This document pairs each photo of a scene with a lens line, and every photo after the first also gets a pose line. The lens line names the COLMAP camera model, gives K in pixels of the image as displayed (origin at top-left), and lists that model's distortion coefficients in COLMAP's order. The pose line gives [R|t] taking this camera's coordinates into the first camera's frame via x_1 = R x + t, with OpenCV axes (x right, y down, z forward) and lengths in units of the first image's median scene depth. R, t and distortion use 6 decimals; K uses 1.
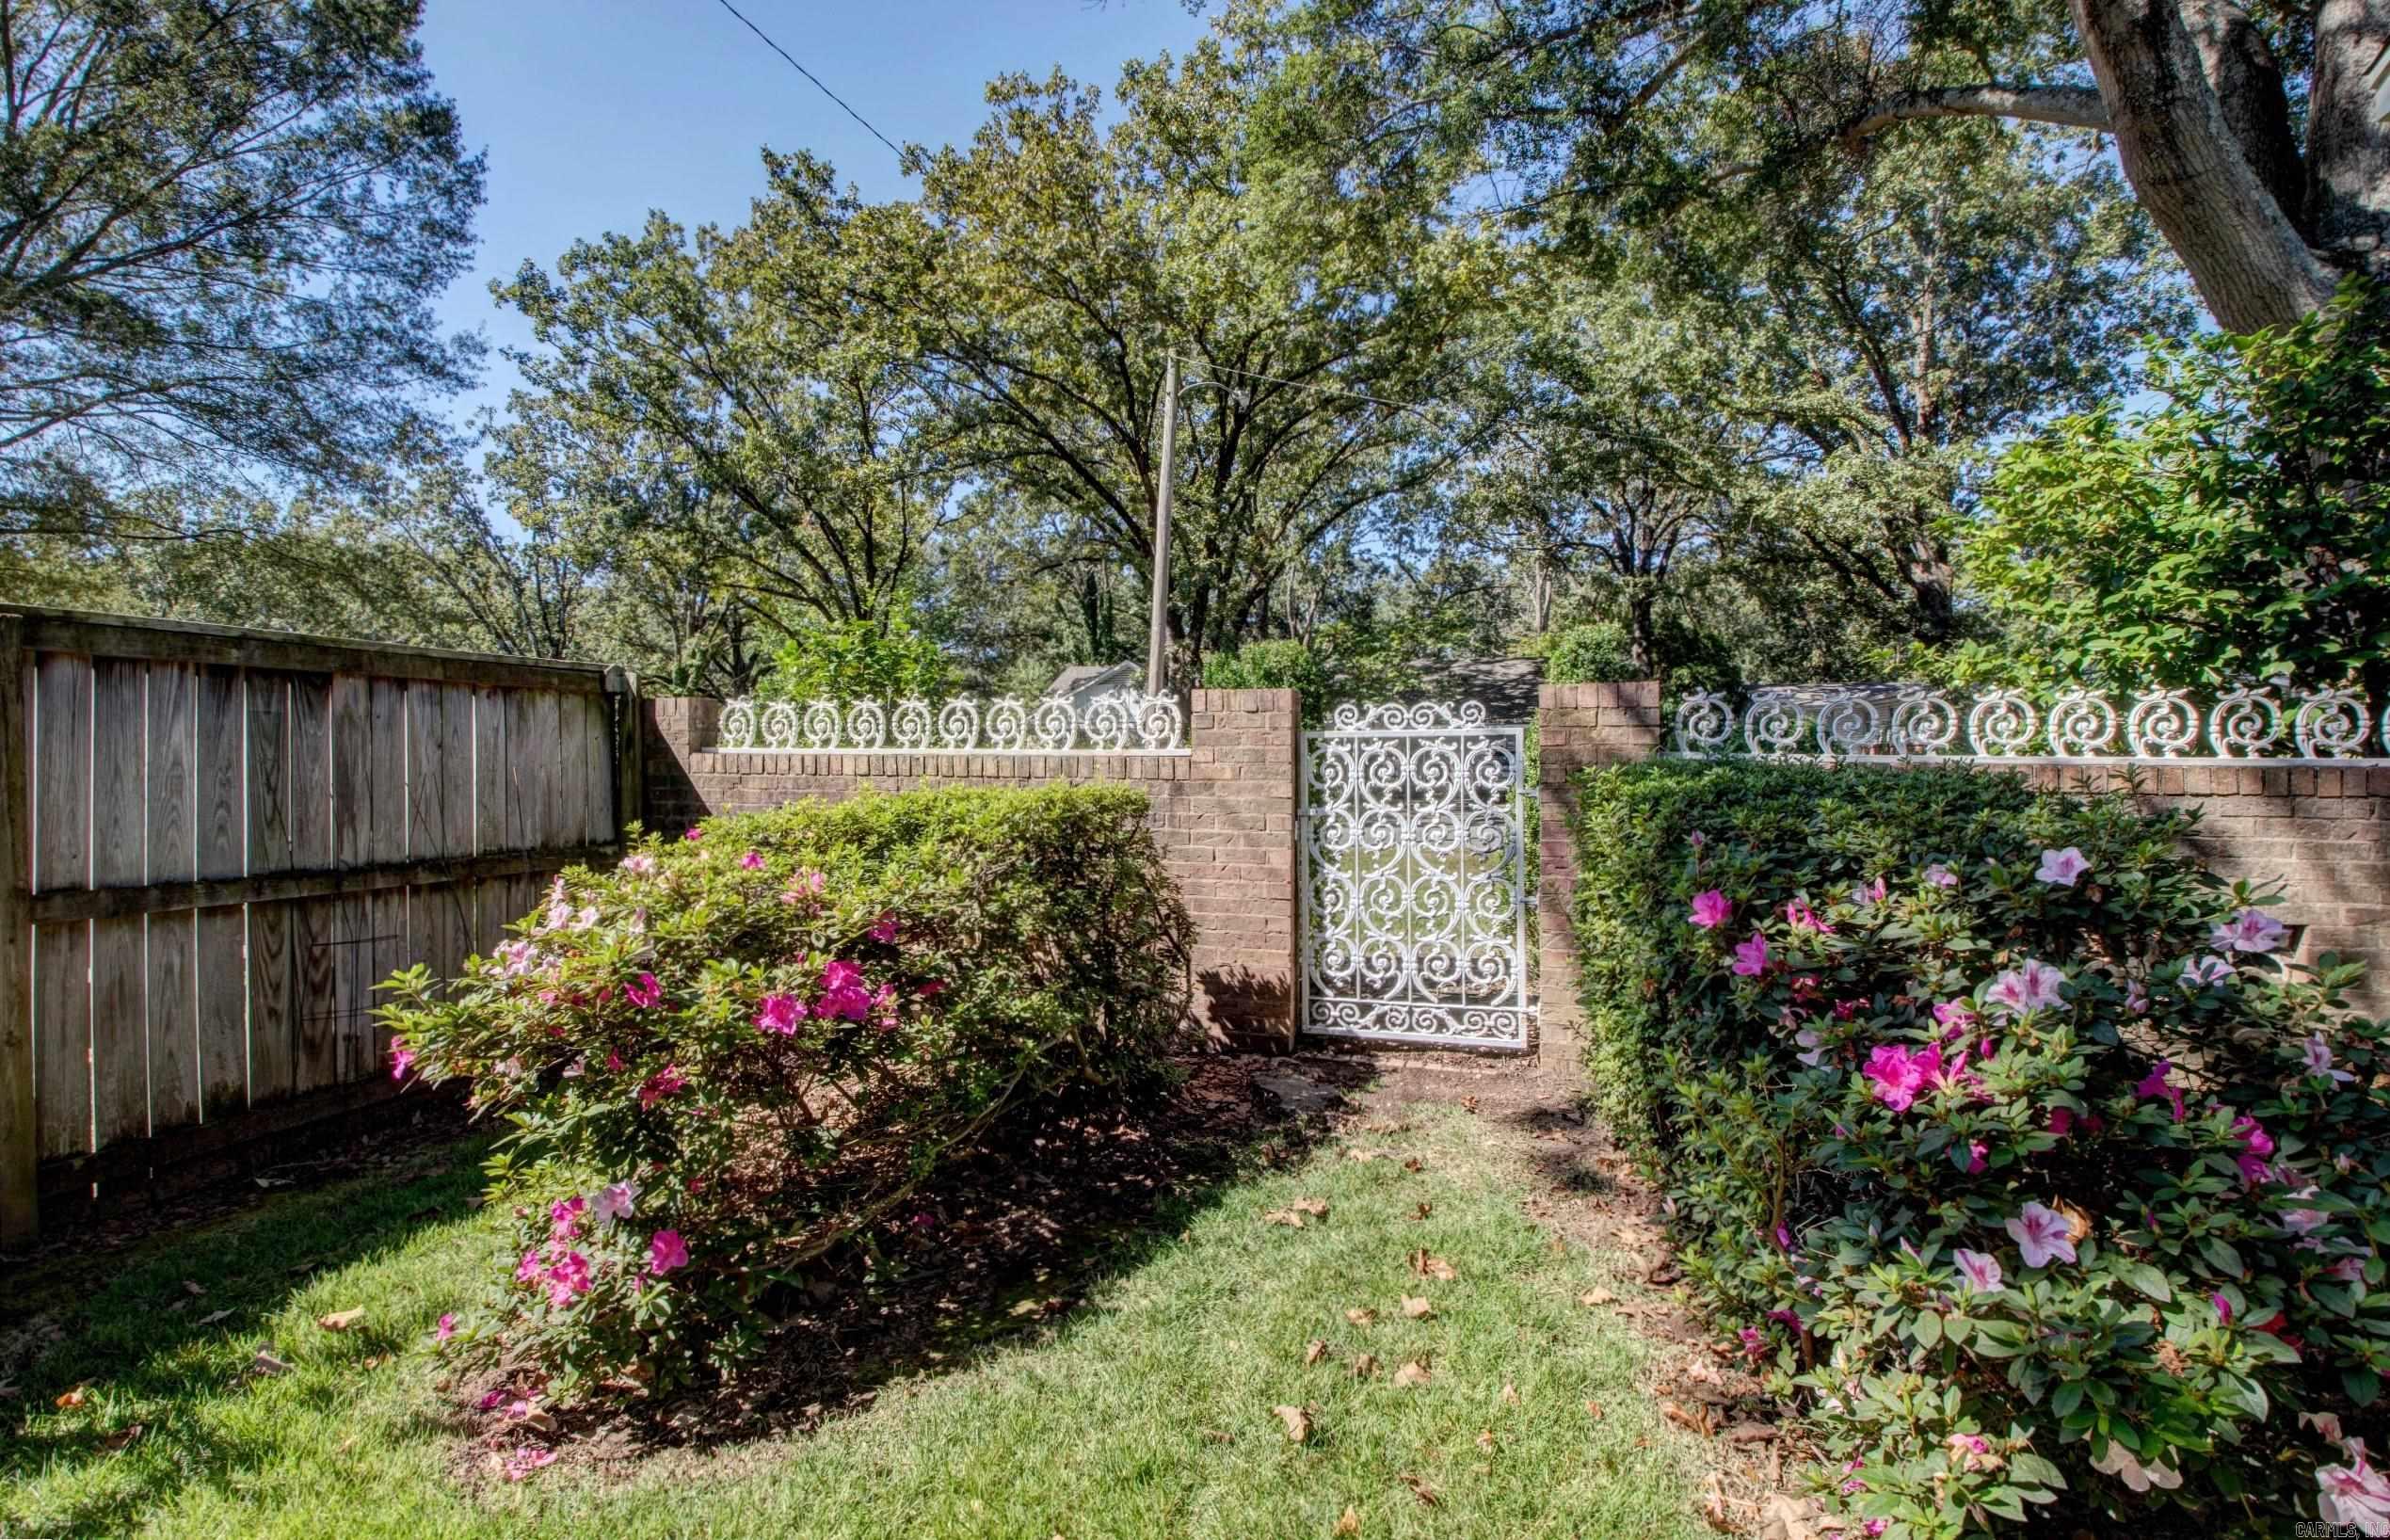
lens RADIAL K [[1119.3, 0, 1180.4], [0, 1119.3, 763.3], [0, 0, 1]] dist [0.009832, -0.018533]
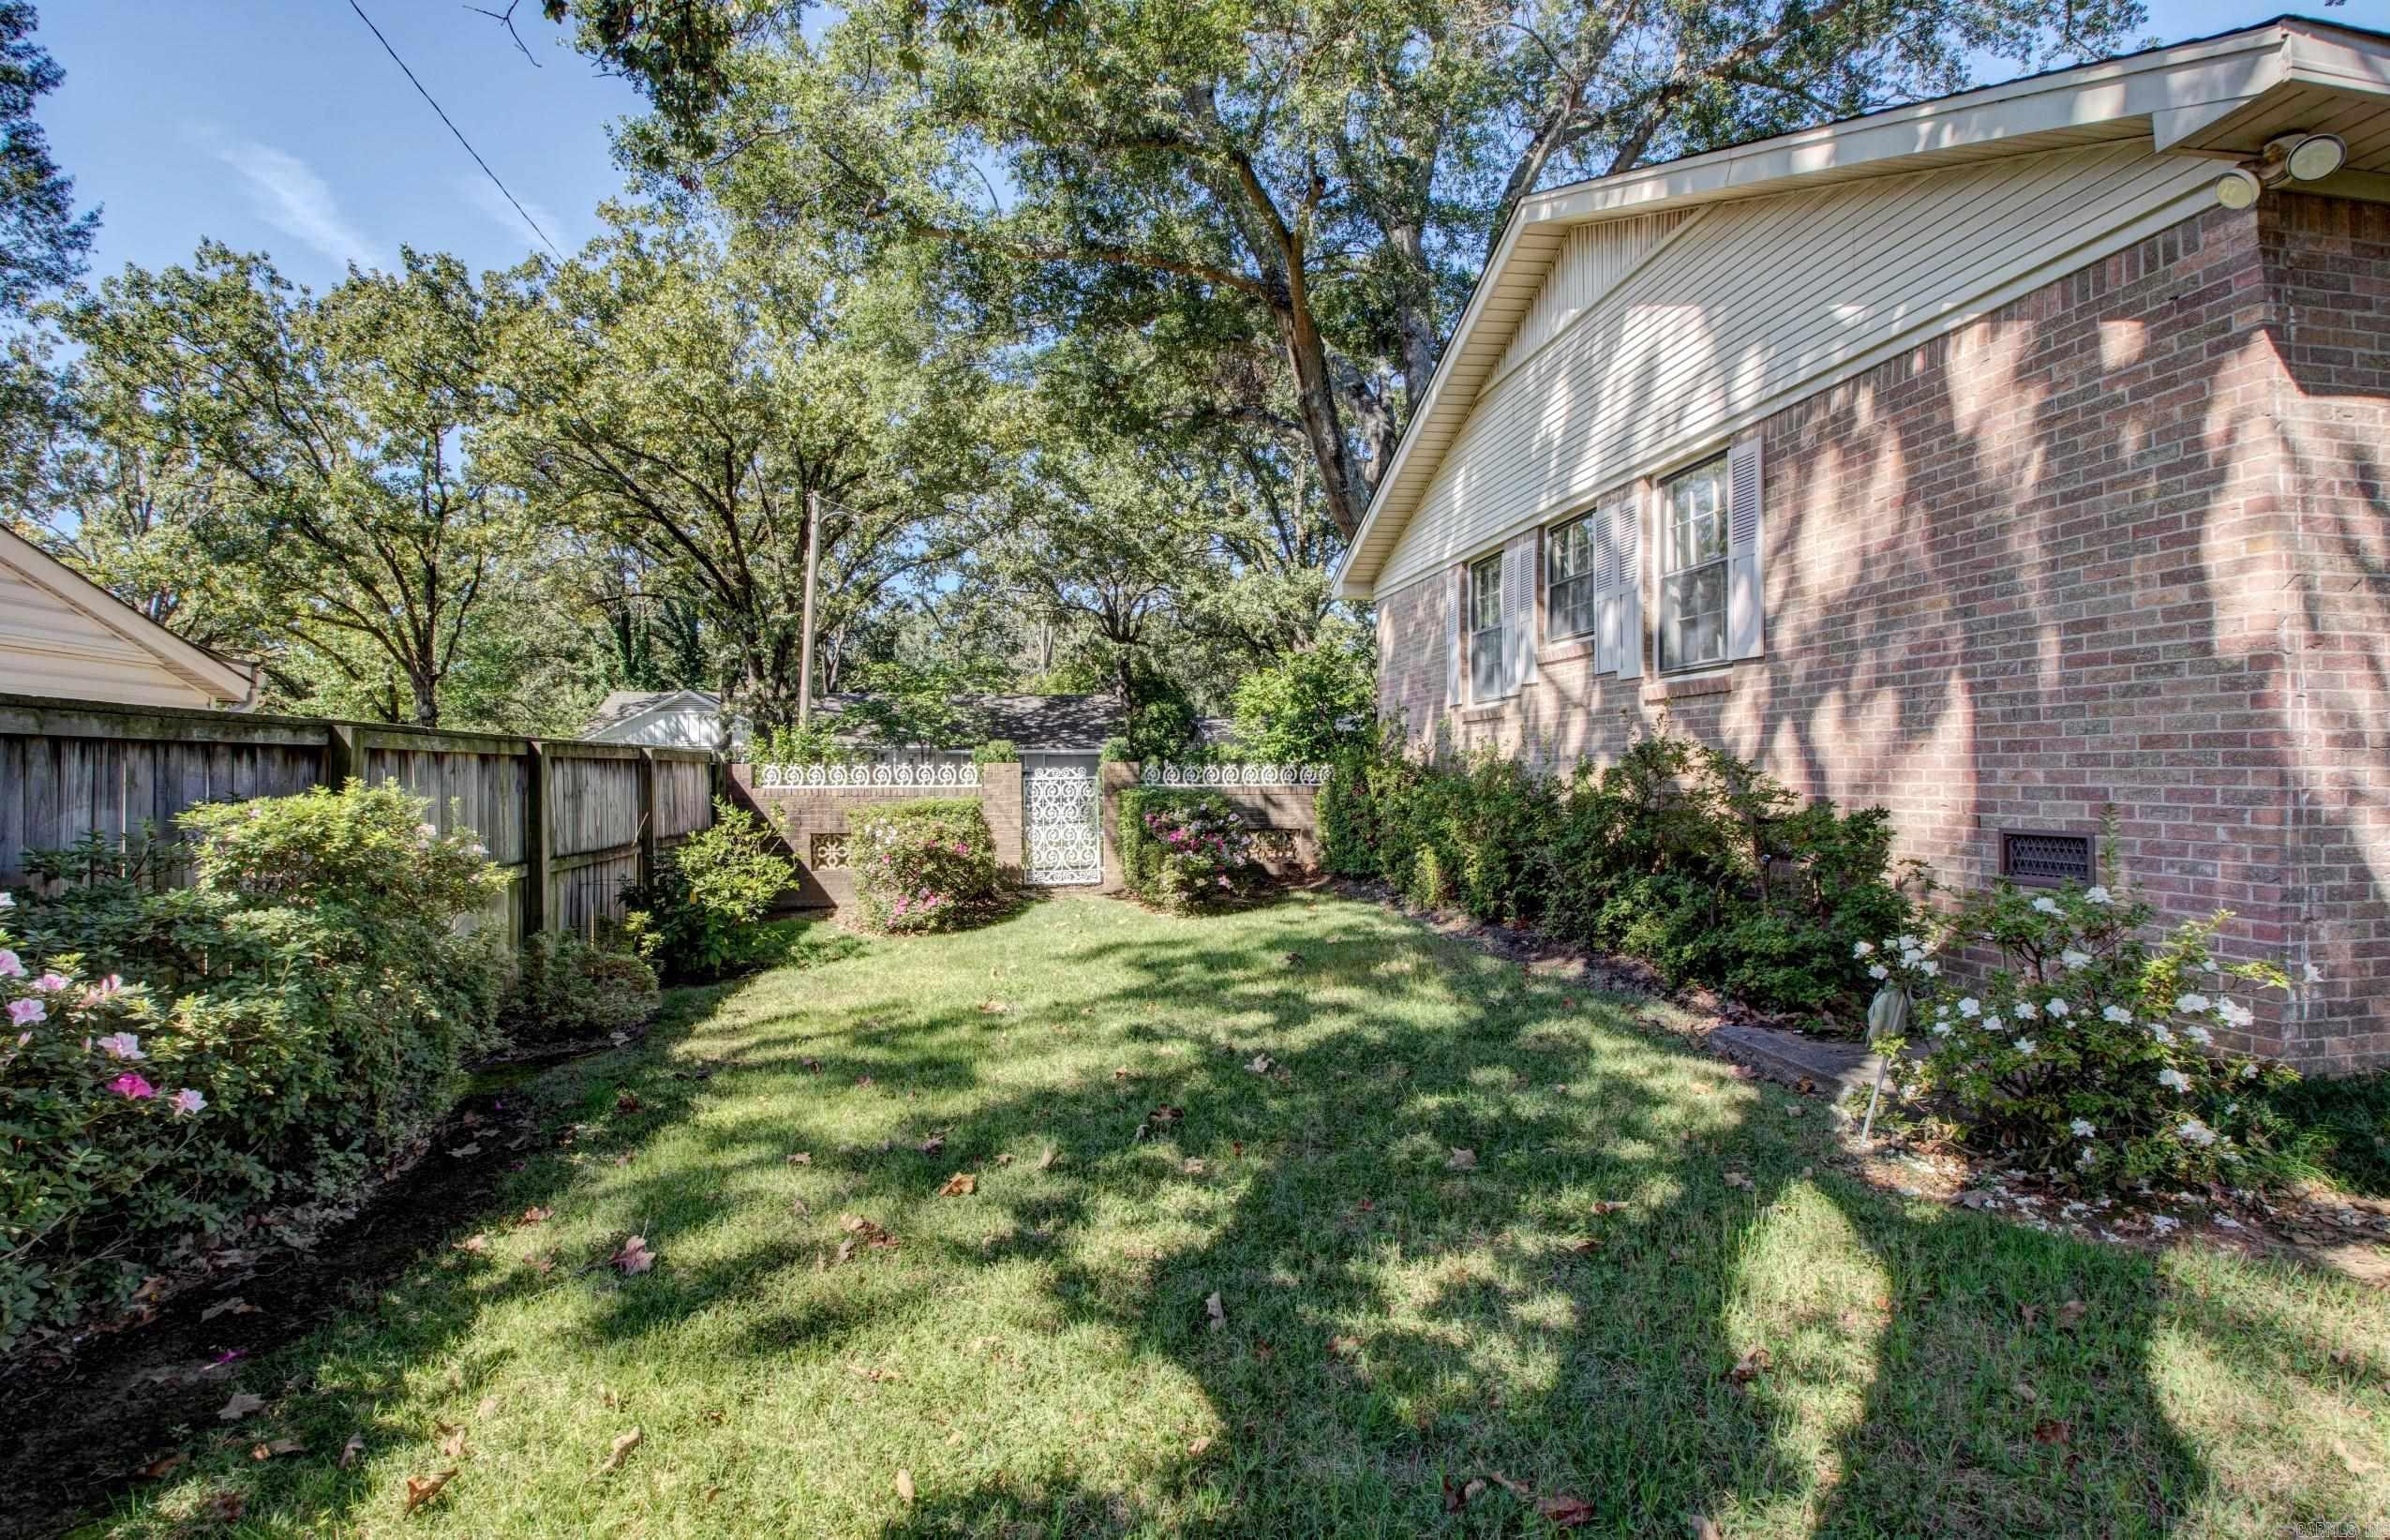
lens RADIAL K [[1119.4, 0, 1199.8], [0, 1119.4, 764.9], [0, 0, 1]] dist [0.009832, -0.018533]
pose [[0.895997, -0.006847, 0.444008, -0.117799], [0.011690, 0.999898, -0.008170, -0.005243], [-0.443907, 0.012511, 0.895986, -0.273360]]
